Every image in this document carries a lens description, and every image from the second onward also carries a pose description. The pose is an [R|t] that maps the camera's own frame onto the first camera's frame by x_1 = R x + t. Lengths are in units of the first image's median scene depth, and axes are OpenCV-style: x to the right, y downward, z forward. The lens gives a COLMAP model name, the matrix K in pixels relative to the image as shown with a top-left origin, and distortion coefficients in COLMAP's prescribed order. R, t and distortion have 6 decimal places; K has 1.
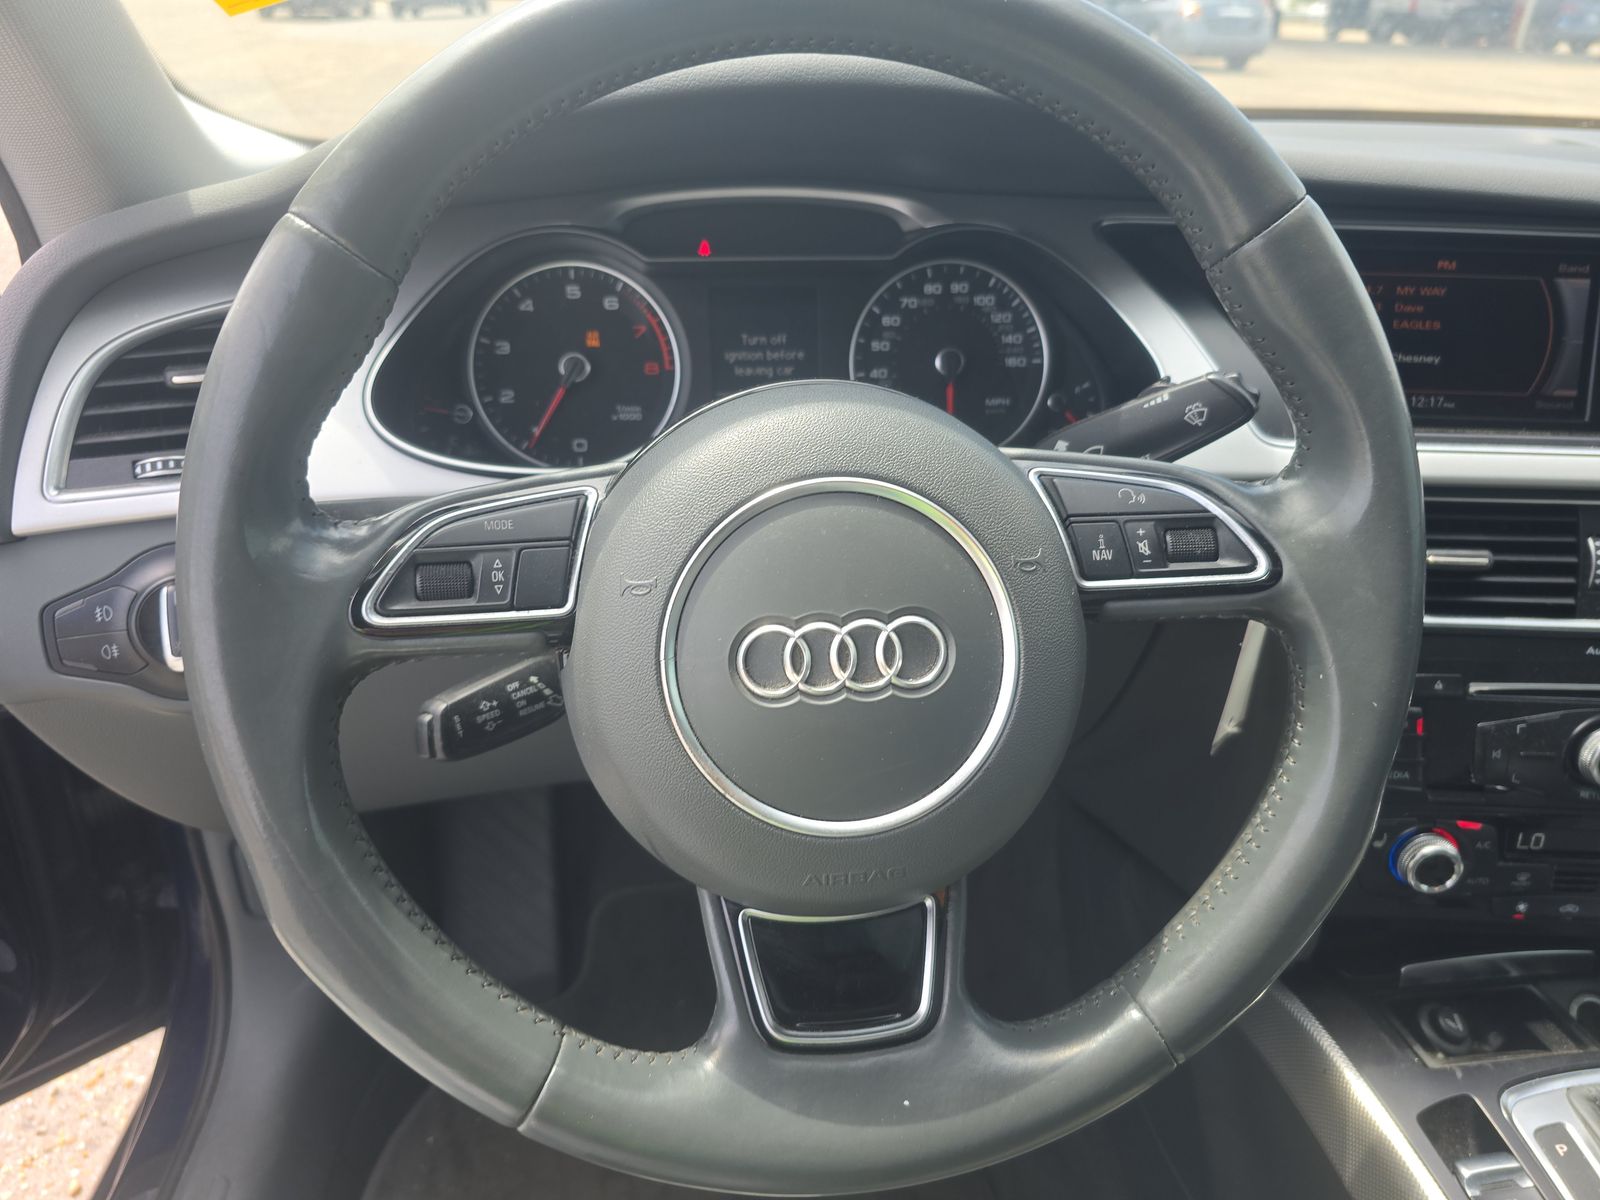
lens RADIAL K [[1053.2, 0, 801.6], [0, 1053.2, 598.1], [0, 0, 1]] dist [0.034561, -0.030970]
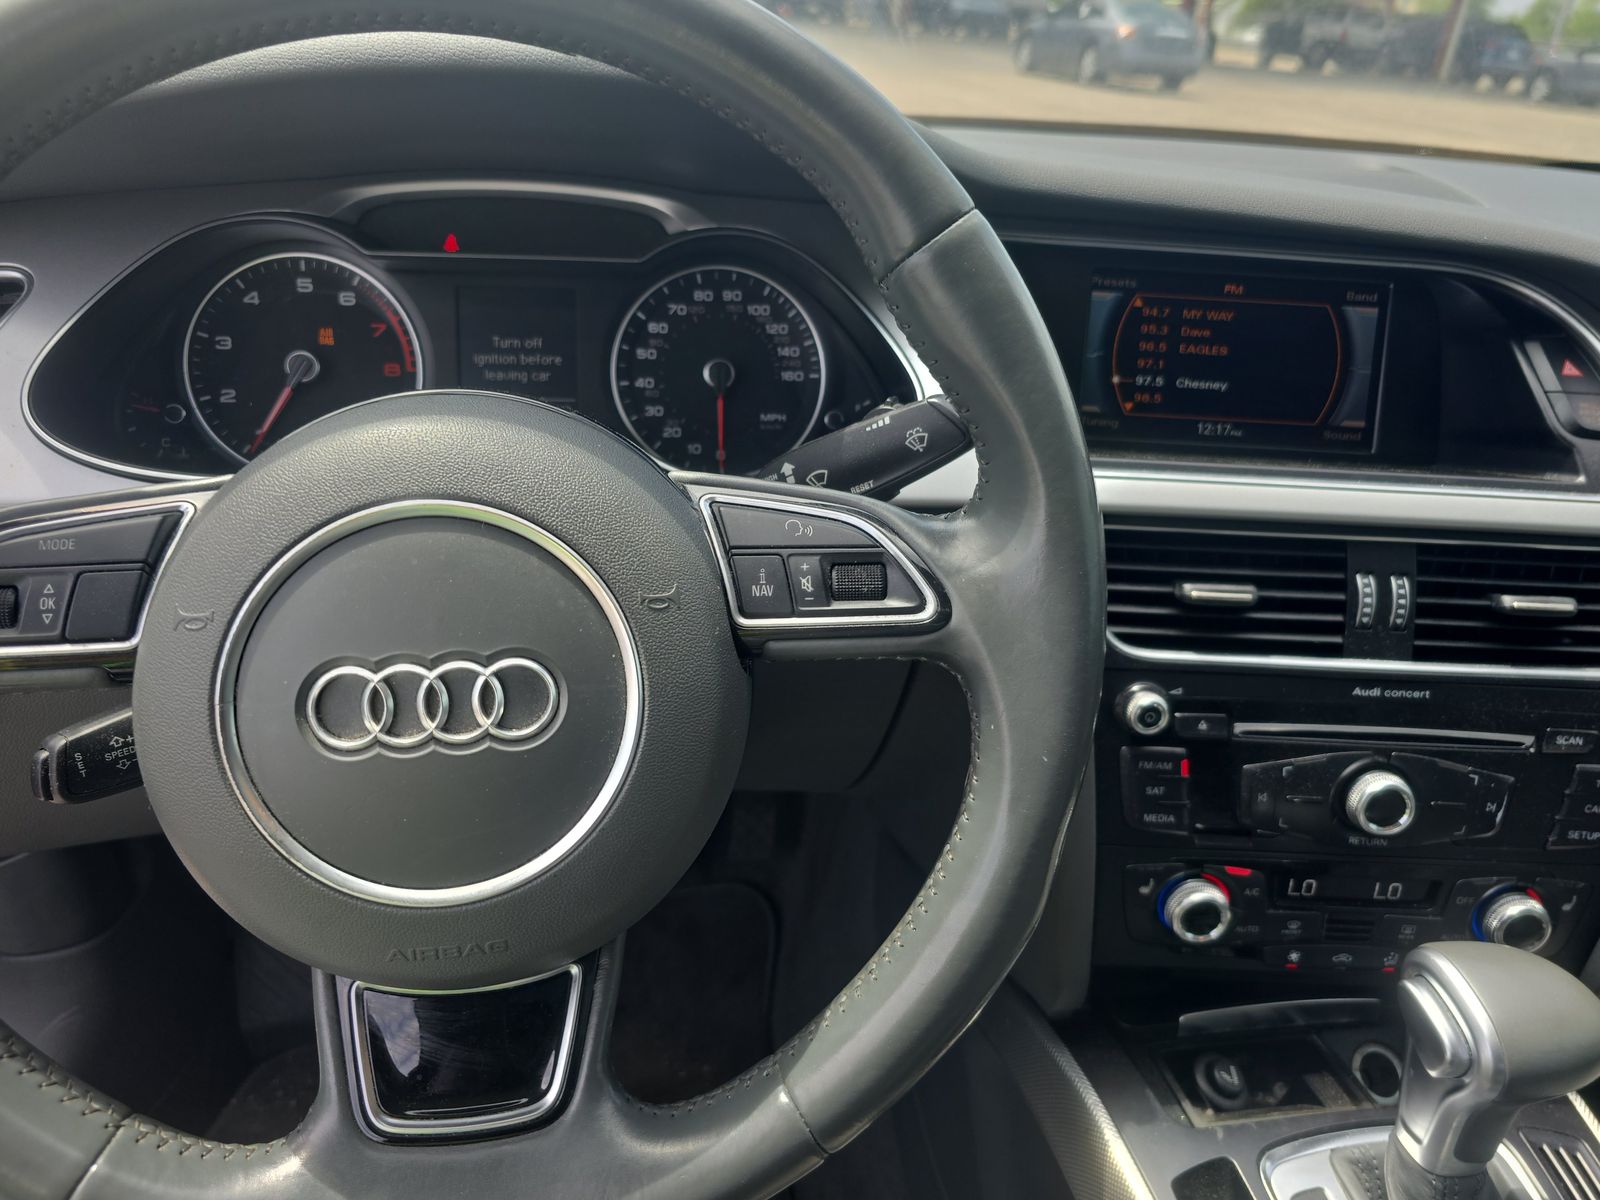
lens RADIAL K [[1053.2, 0, 815.1], [0, 1053.2, 588.2], [0, 0, 1]] dist [0.034561, -0.030970]
pose [[0.998719, 0.019456, 0.046706, 0.202720], [-0.018876, 0.999739, -0.012832, -0.022729], [-0.046943, 0.011933, 0.998826, 0.060184]]
